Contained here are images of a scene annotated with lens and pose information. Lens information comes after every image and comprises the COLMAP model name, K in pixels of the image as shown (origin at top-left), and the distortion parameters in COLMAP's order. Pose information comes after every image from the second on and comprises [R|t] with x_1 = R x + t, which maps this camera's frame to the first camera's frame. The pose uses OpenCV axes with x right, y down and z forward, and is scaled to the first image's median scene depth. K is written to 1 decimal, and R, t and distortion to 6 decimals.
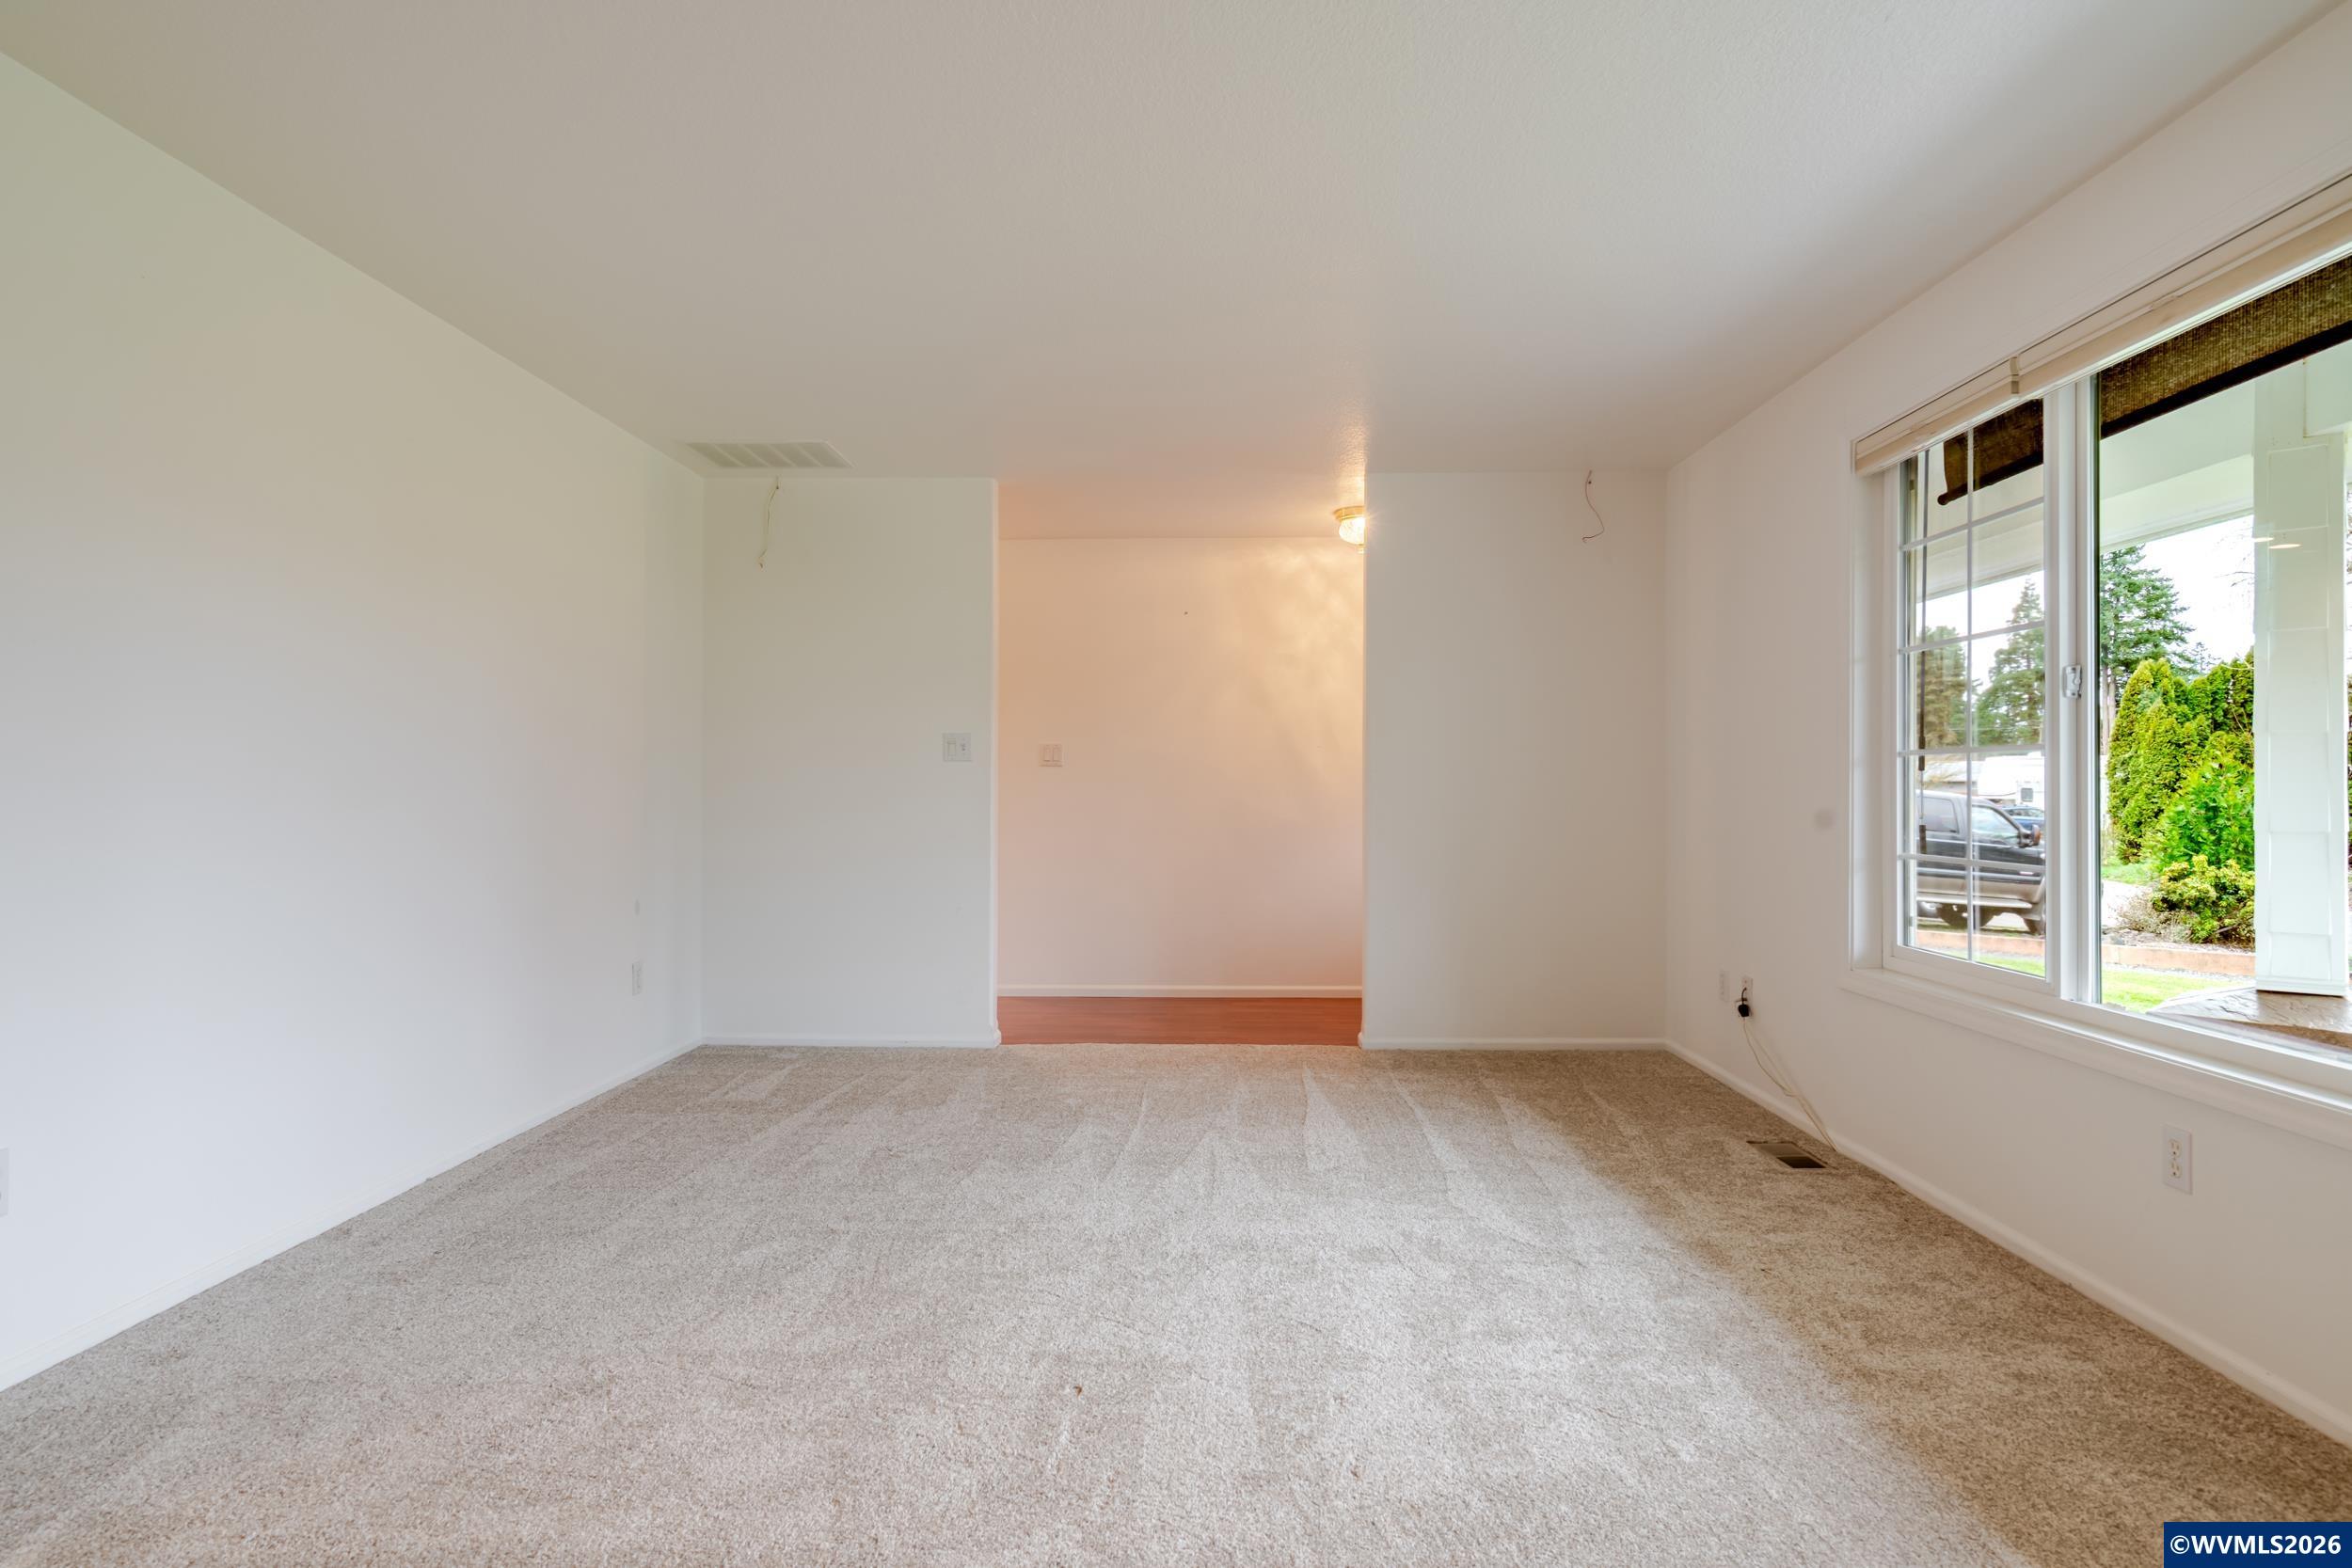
lens RADIAL K [[1325.7, 0, 1176.0], [0, 1325.7, 784.0], [0, 0, 1]] dist [0.000349, 0.004121]
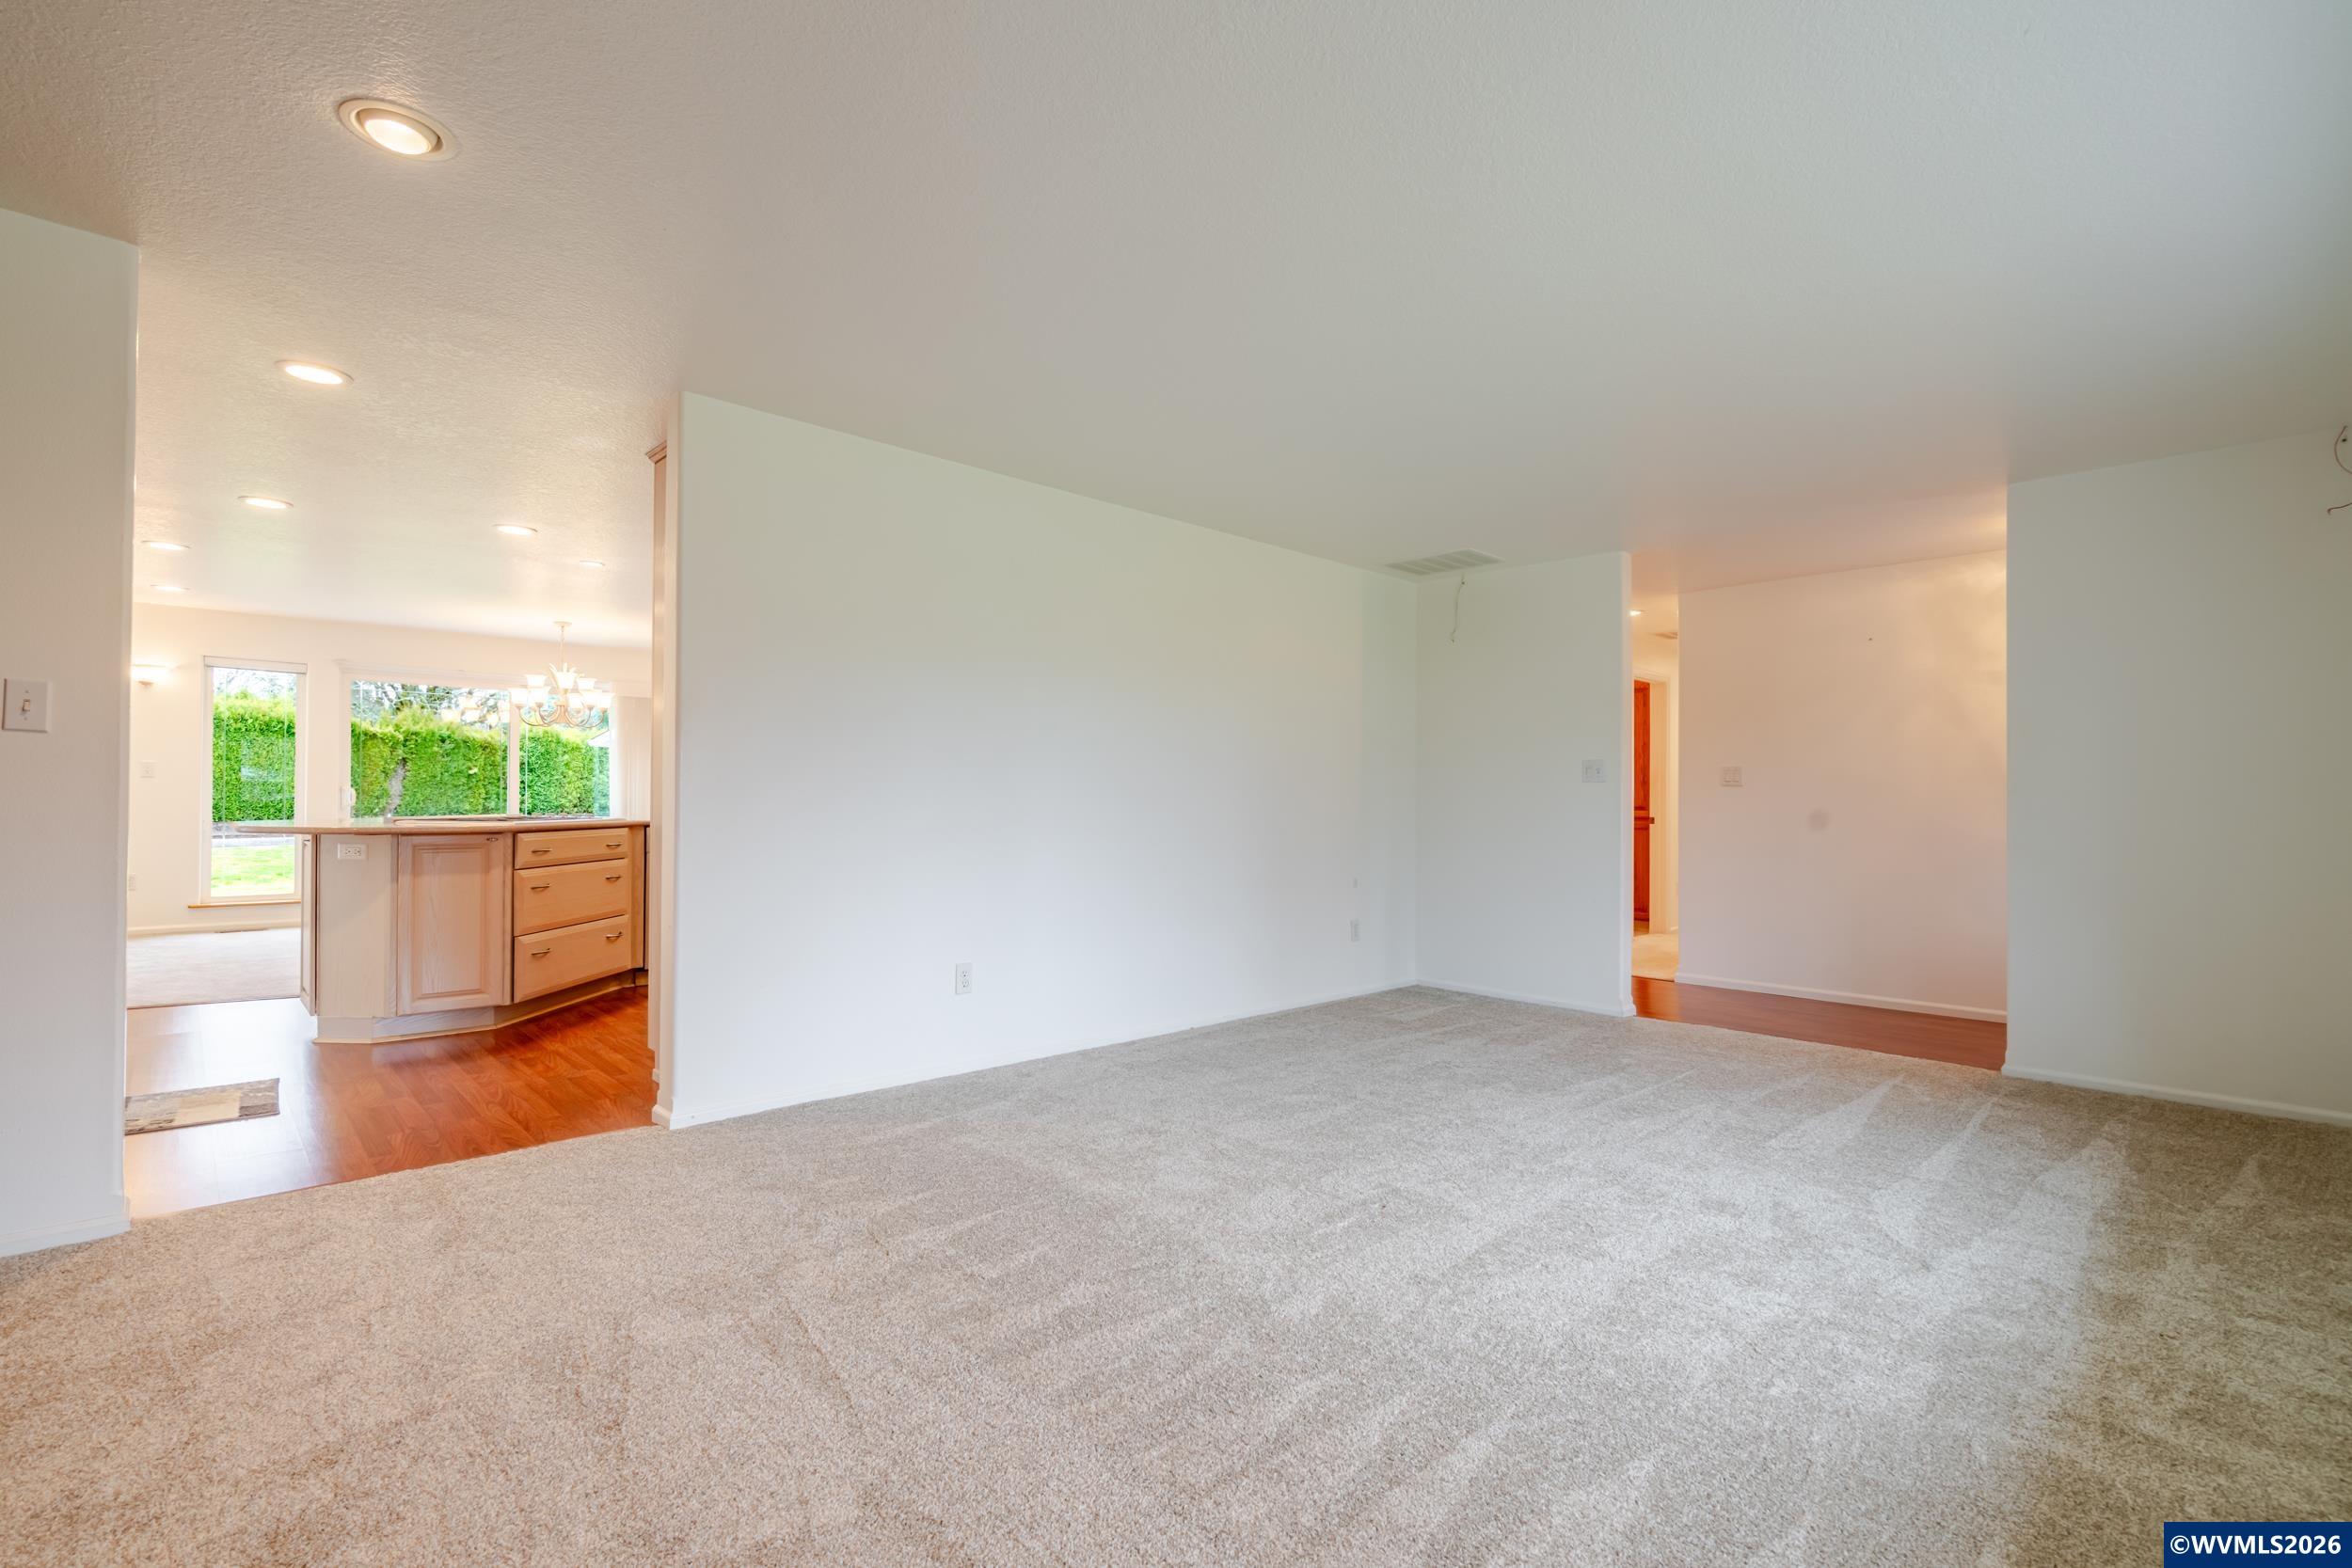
lens RADIAL K [[1075.5, 0, 1109.1], [0, 1075.5, 798.8], [0, 0, 1]] dist [0.000046, -0.000462]
pose [[0.678883, 0.003850, -0.734236, 0.455449], [-0.006349, 0.999980, -0.000627, 0.002840], [0.734219, 0.005087, 0.678894, -0.031071]]
